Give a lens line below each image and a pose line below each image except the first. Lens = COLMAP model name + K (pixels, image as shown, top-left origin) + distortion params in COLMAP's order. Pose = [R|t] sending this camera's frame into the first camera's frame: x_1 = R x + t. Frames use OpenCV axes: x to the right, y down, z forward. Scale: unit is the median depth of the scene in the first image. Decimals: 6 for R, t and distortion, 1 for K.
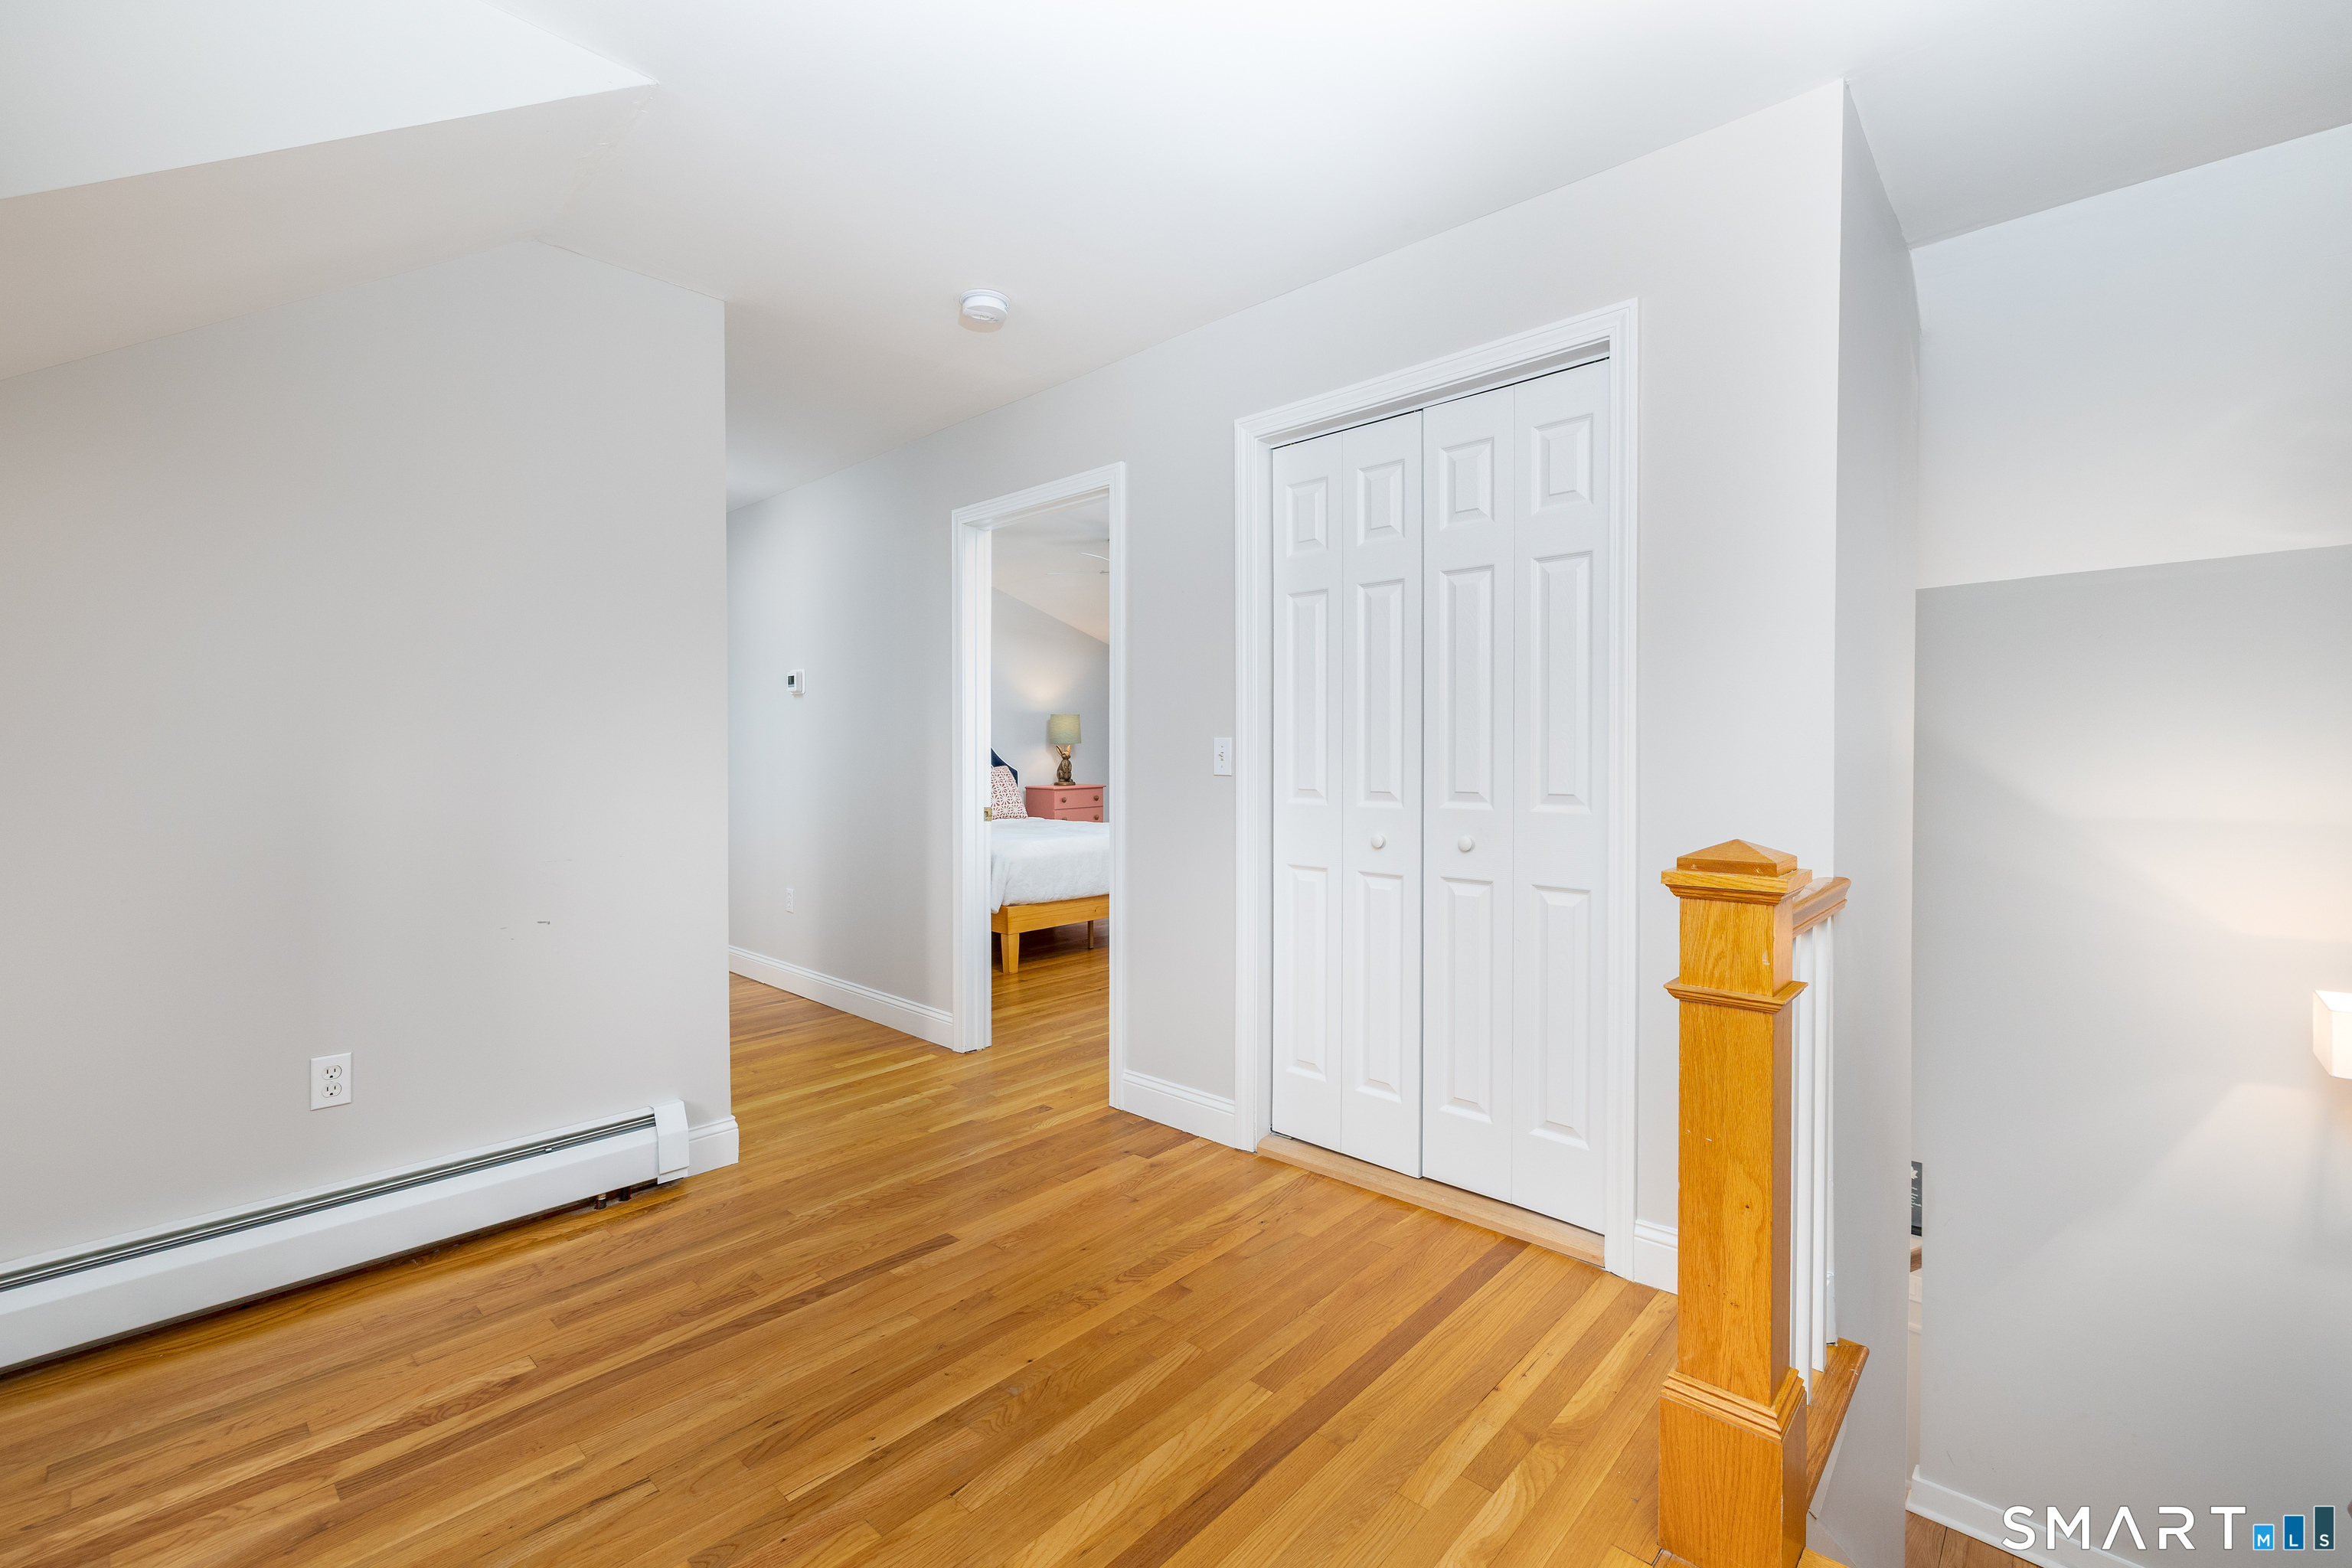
lens RADIAL K [[992.8, 0, 1175.8], [0, 992.8, 774.3], [0, 0, 1]] dist [0.000018, 0.001052]
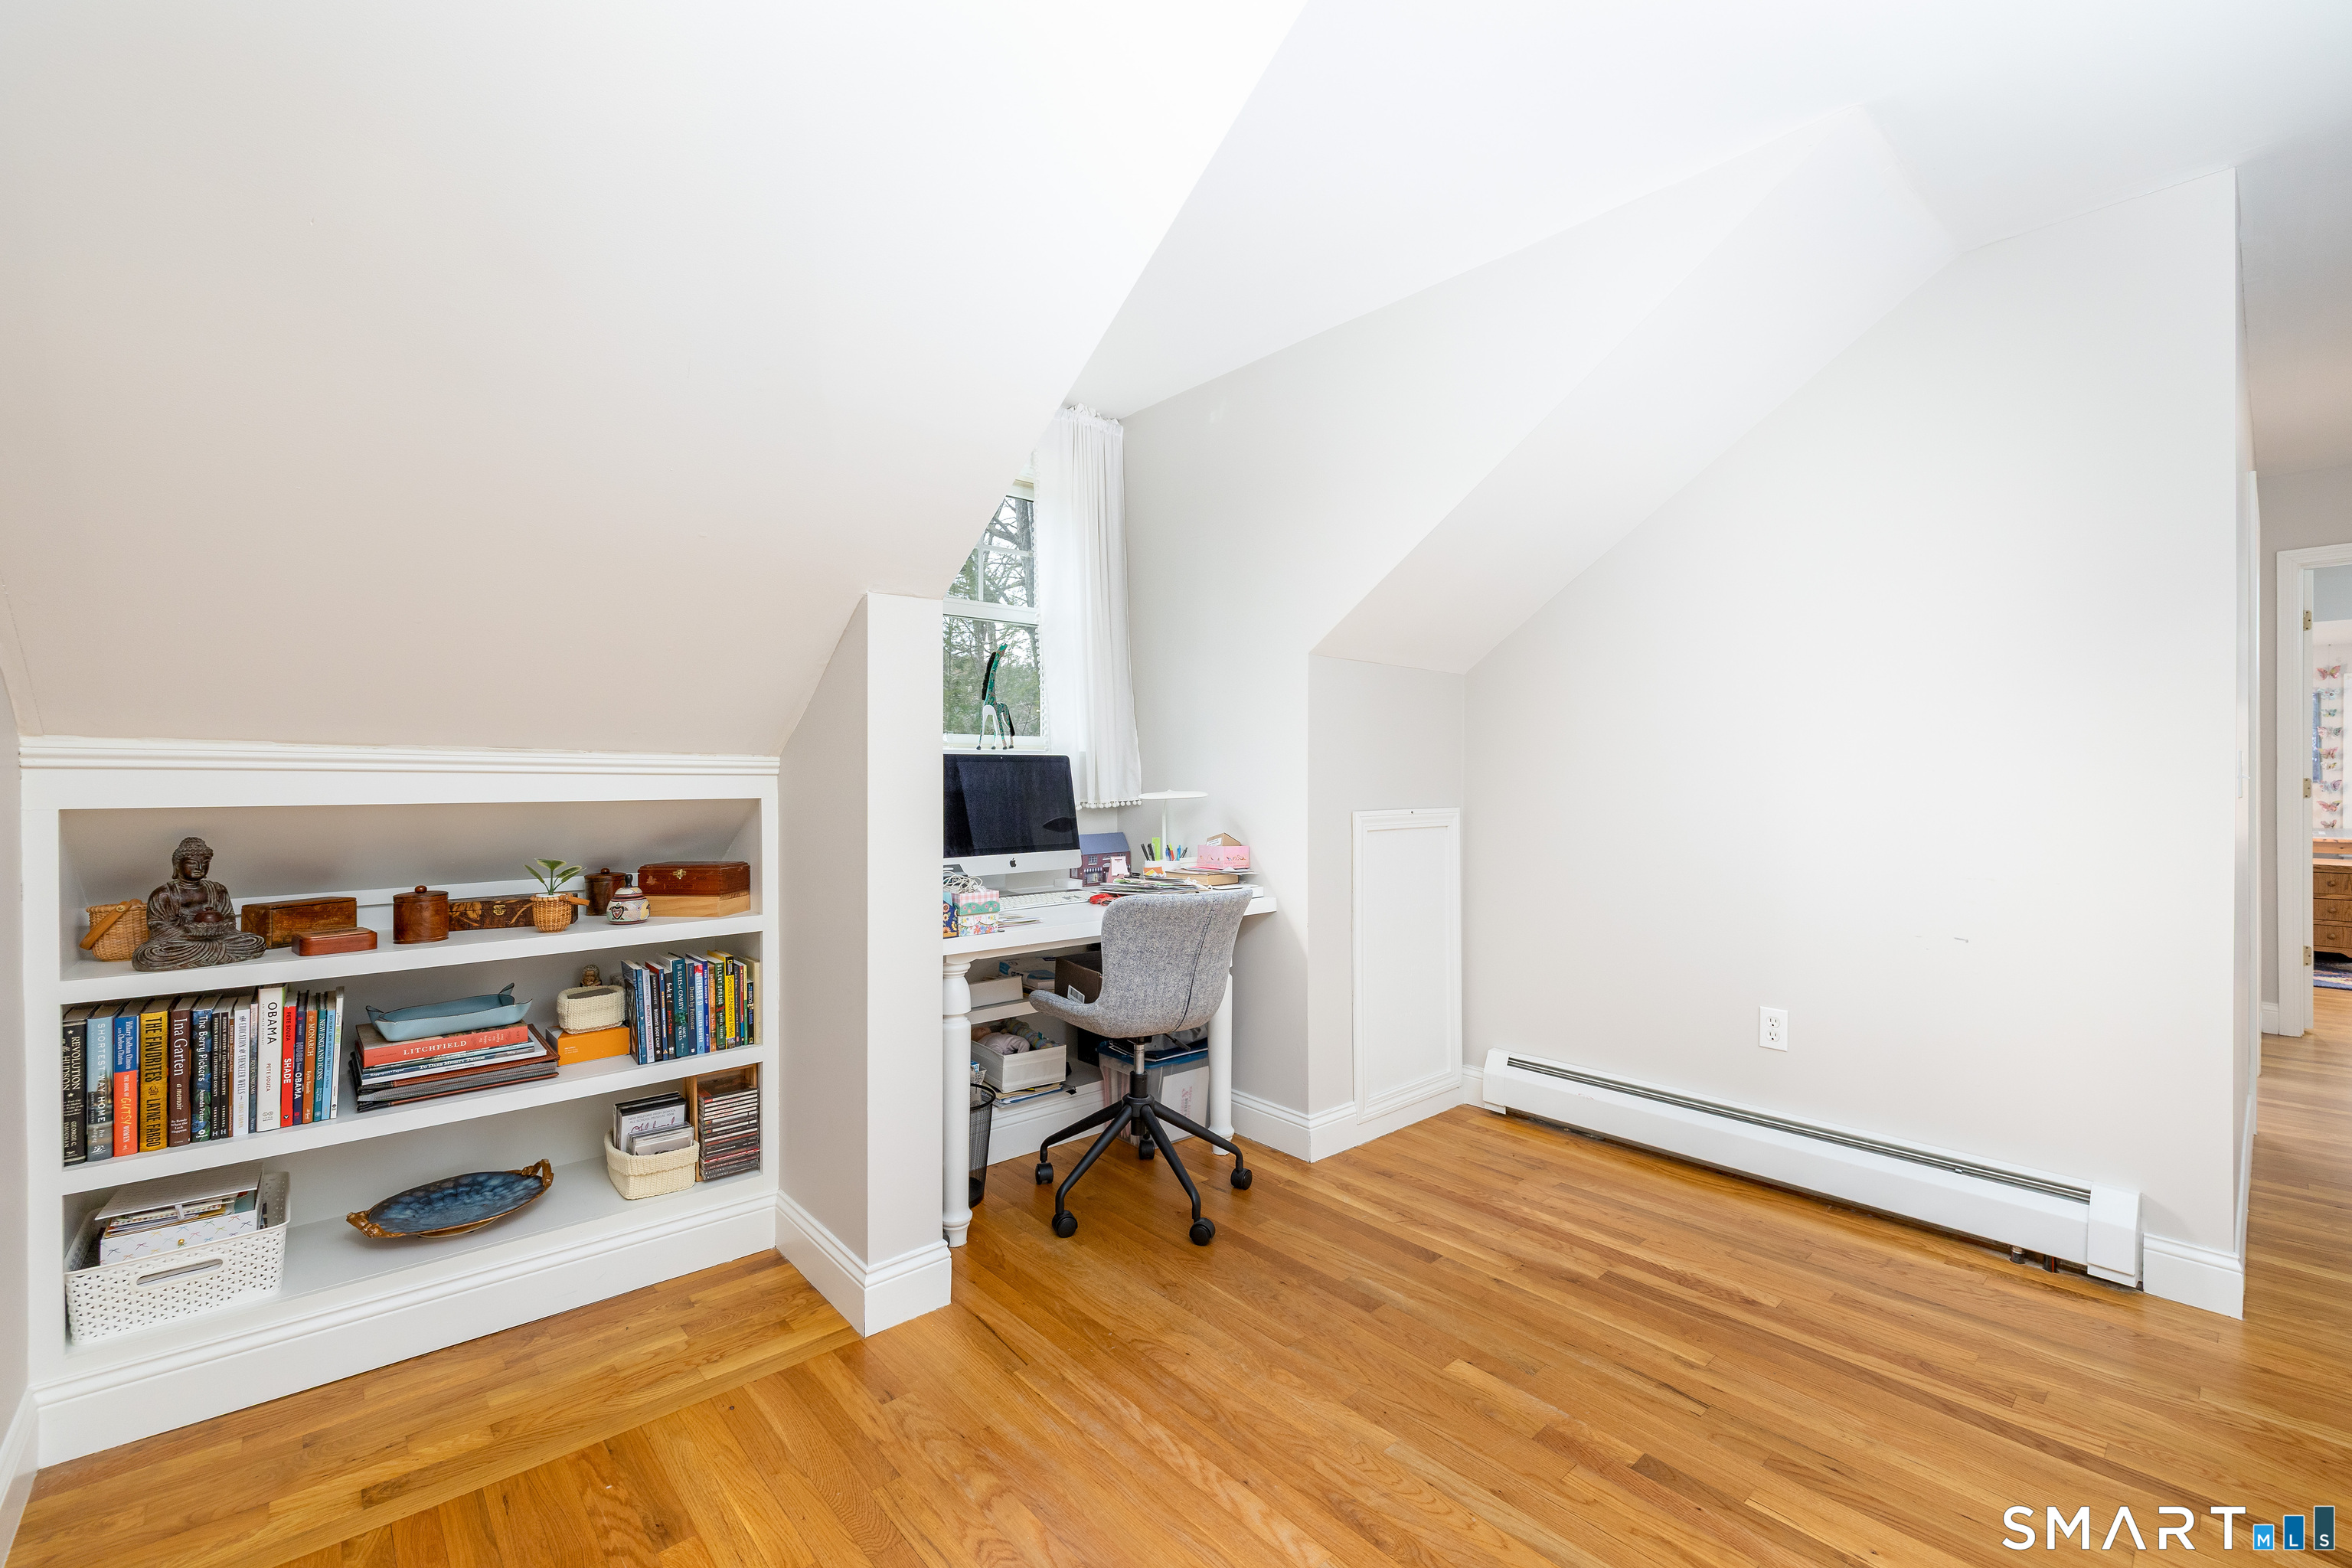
lens RADIAL K [[992.8, 0, 1176.6], [0, 992.8, 777.1], [0, 0, 1]] dist [0.000018, 0.001052]
pose [[-0.088985, 0.003512, -0.996027, 0.479201], [-0.014484, 0.999883, 0.004820, -0.006559], [0.995928, 0.014855, -0.088924, 0.354213]]
